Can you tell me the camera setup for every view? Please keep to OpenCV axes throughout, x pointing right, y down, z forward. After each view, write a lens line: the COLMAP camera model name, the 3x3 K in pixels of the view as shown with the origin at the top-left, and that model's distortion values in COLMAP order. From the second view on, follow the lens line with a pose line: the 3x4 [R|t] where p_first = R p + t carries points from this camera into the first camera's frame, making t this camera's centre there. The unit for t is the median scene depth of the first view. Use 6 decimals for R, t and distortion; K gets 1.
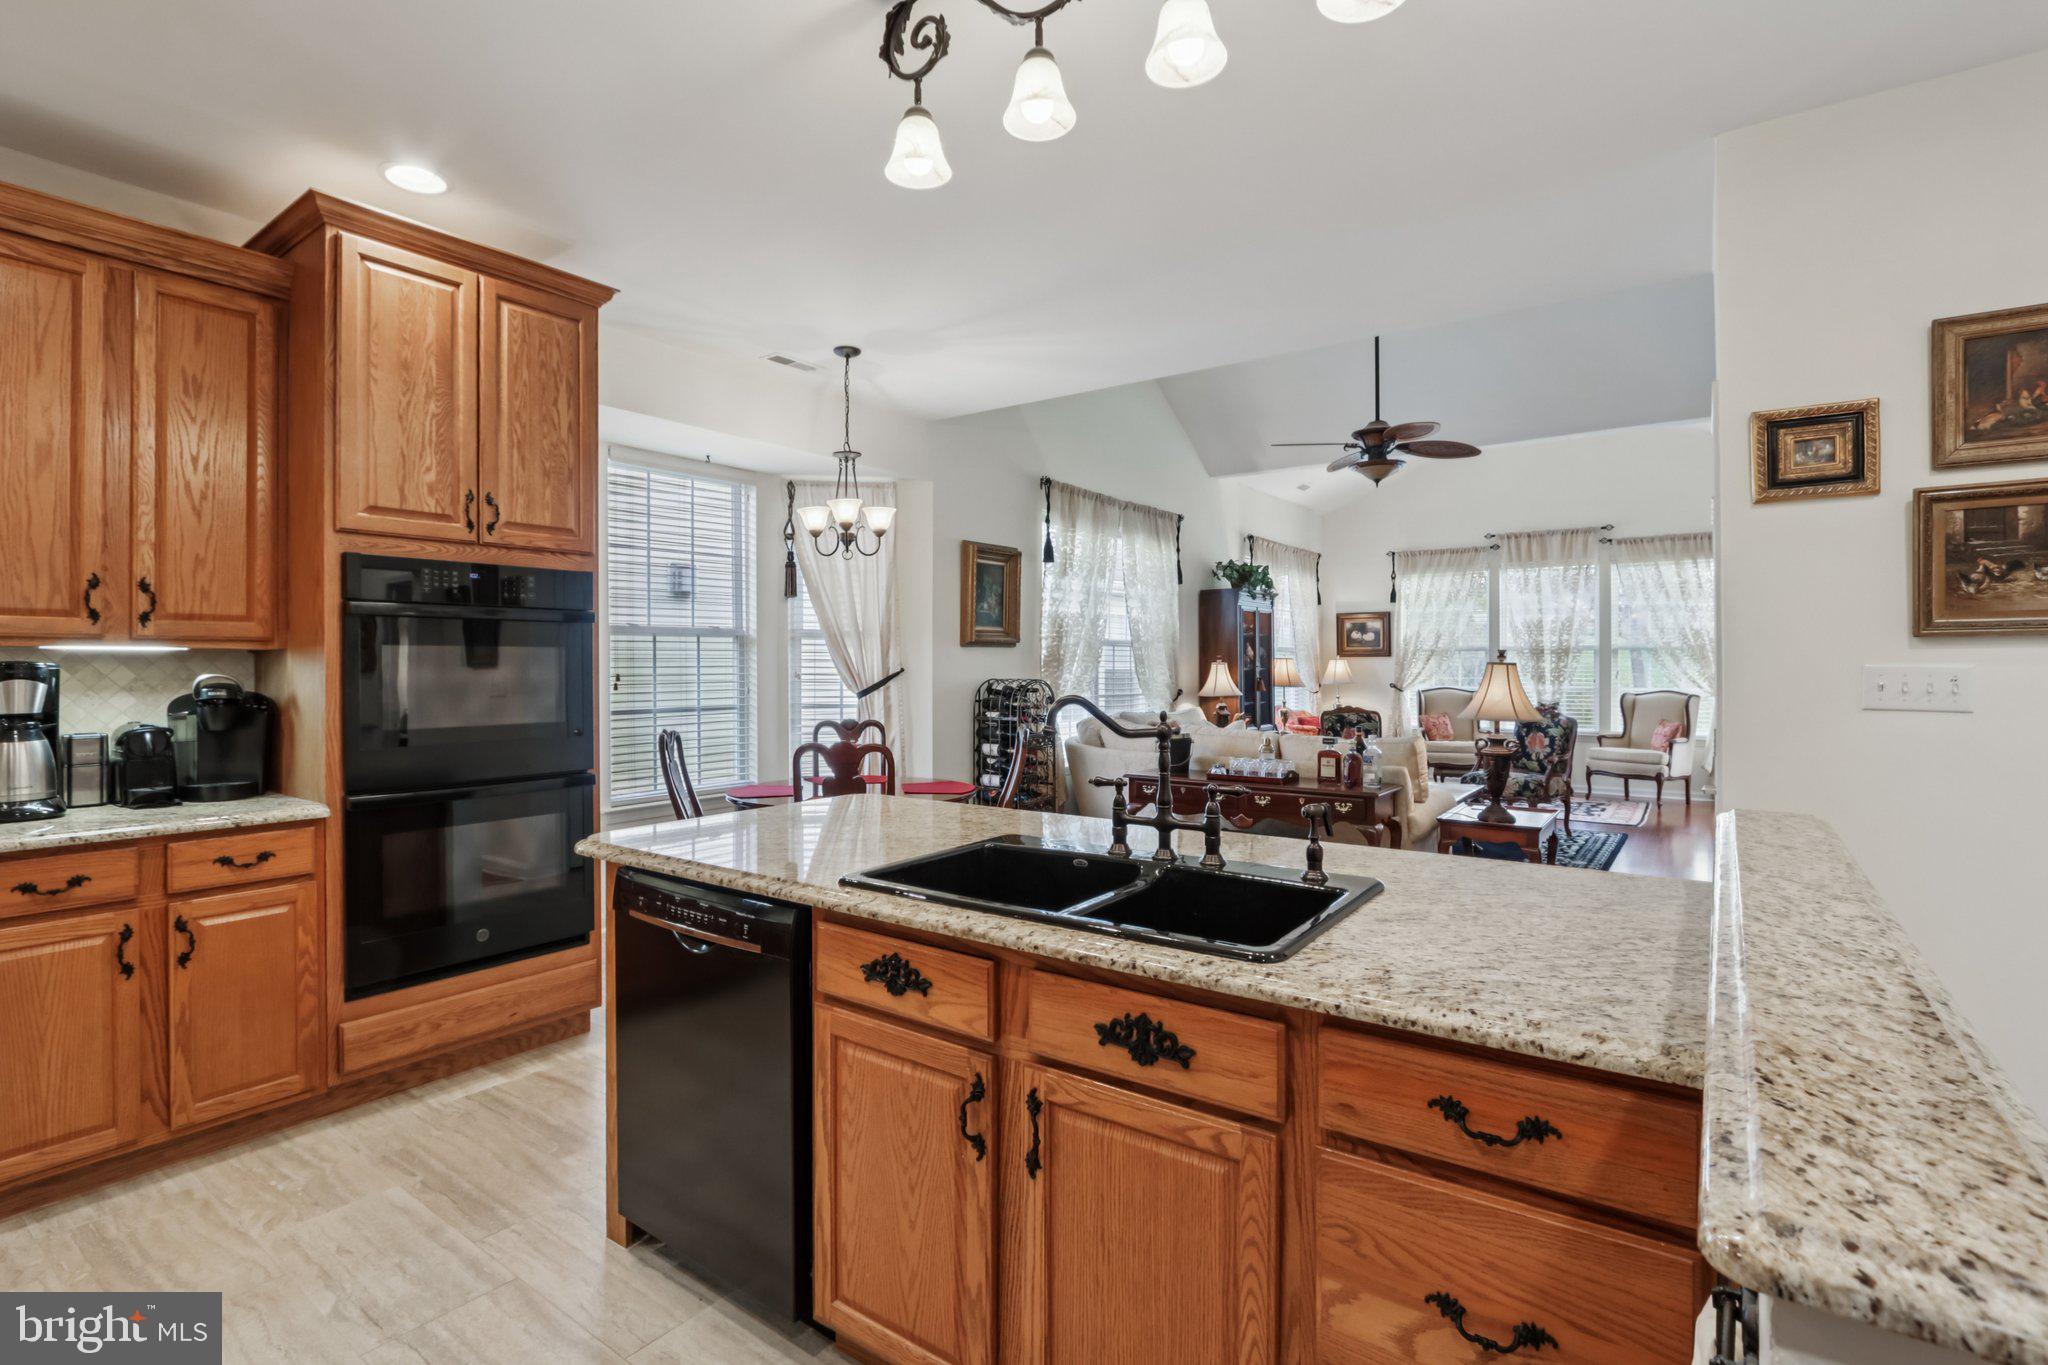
lens RADIAL K [[965.4, 0, 1012.4], [0, 965.4, 665.0], [0, 0, 1]] dist [-0.019123, 0.001643]
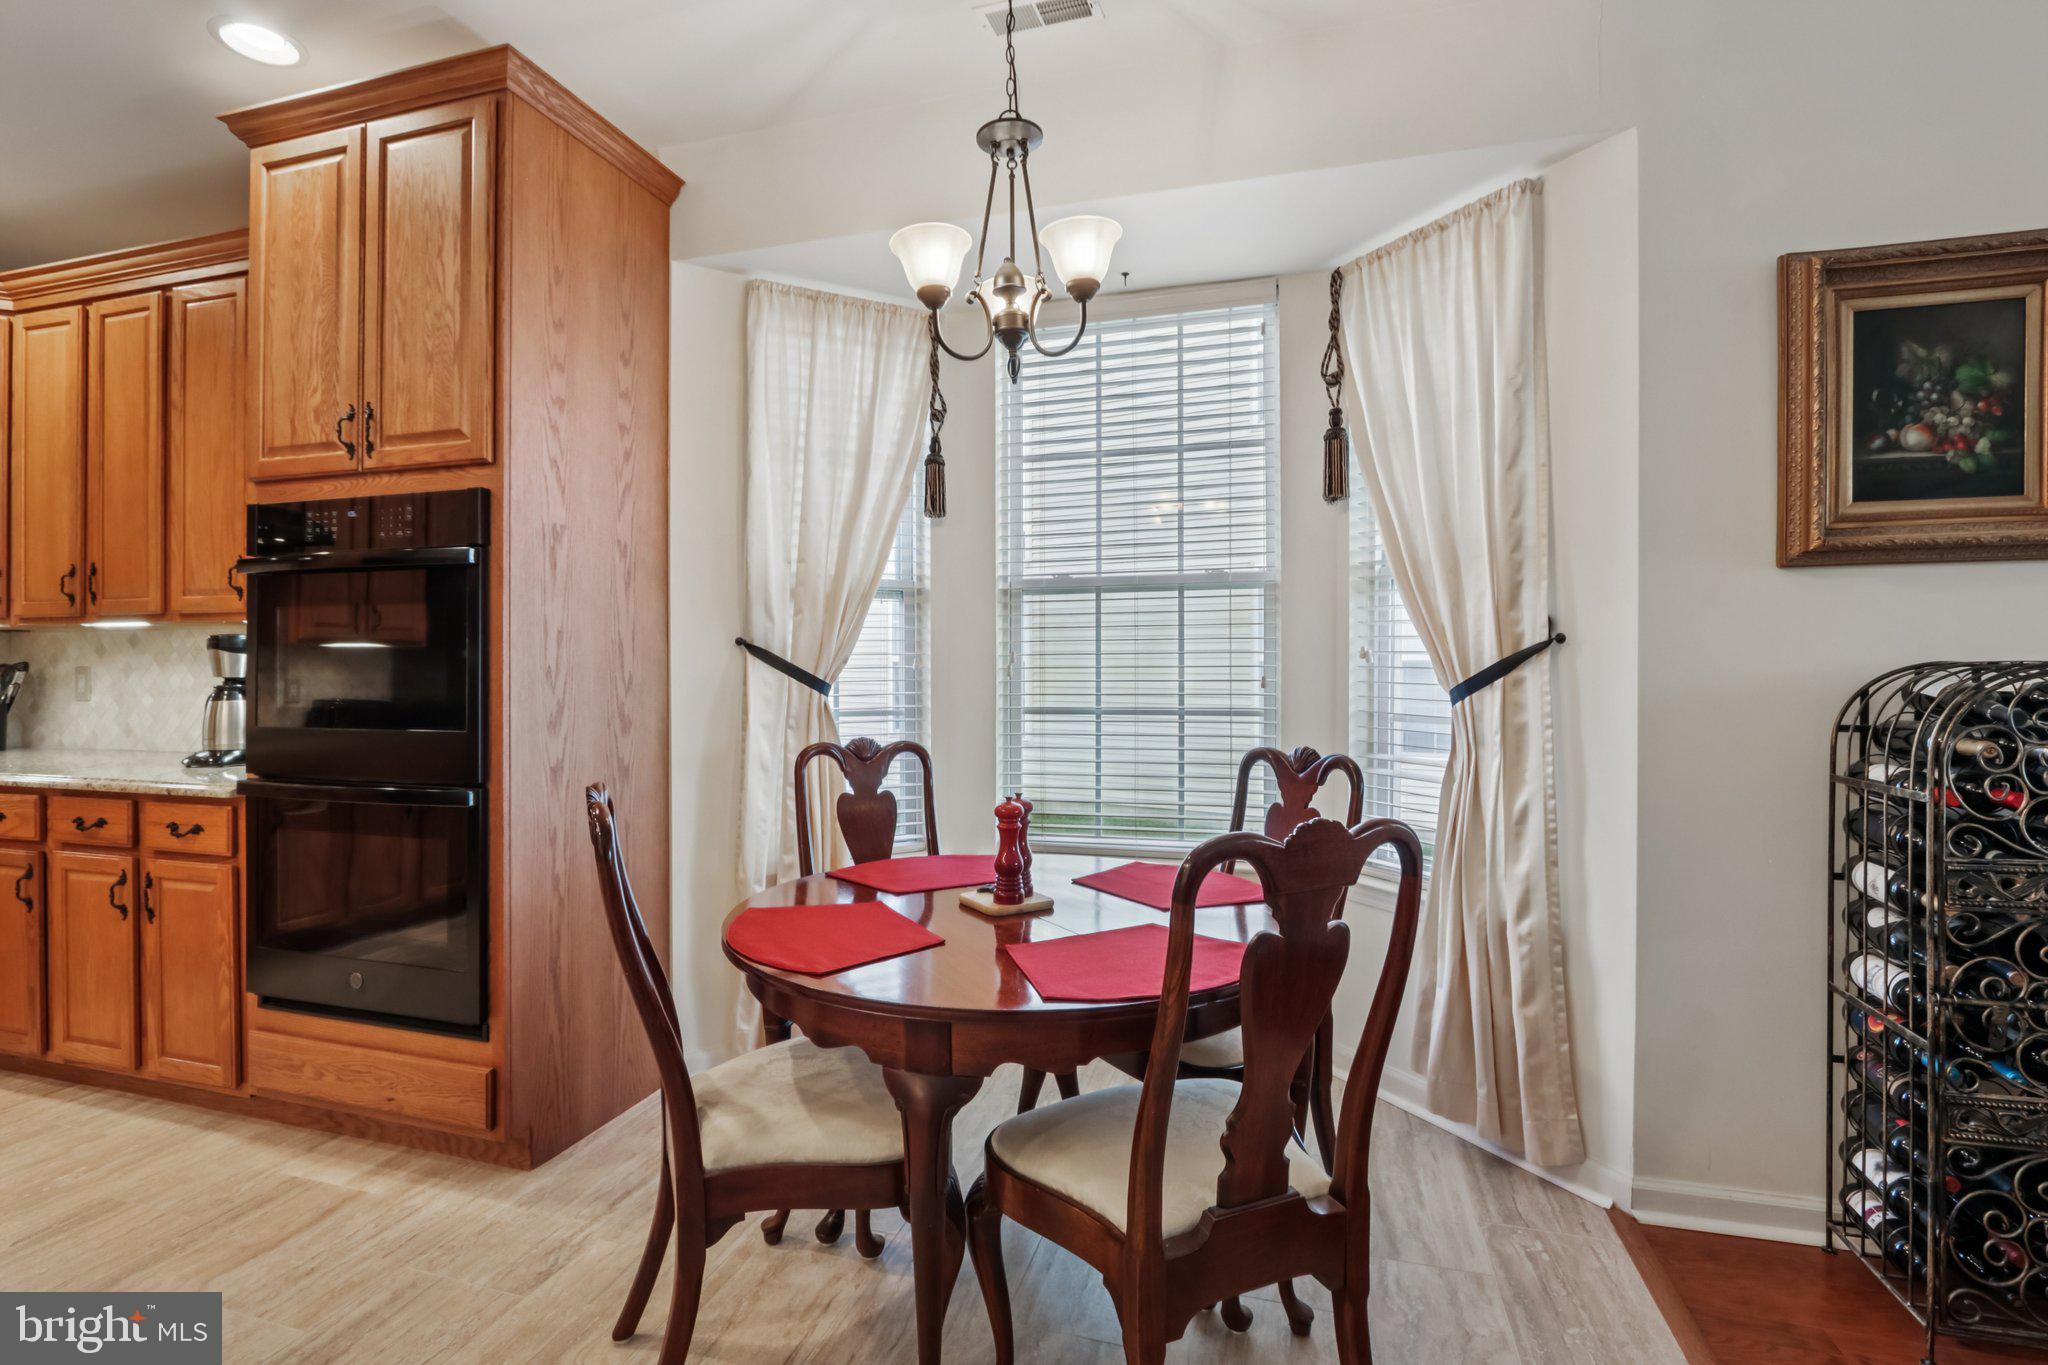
lens RADIAL K [[965.4, 0, 1012.4], [0, 965.4, 665.0], [0, 0, 1]] dist [-0.019123, 0.001643]
pose [[0.340087, 0.000405, -0.940394, 0.344503], [0.001999, 0.999997, 0.001154, 0.029191], [0.940392, -0.002272, 0.340085, 1.229105]]
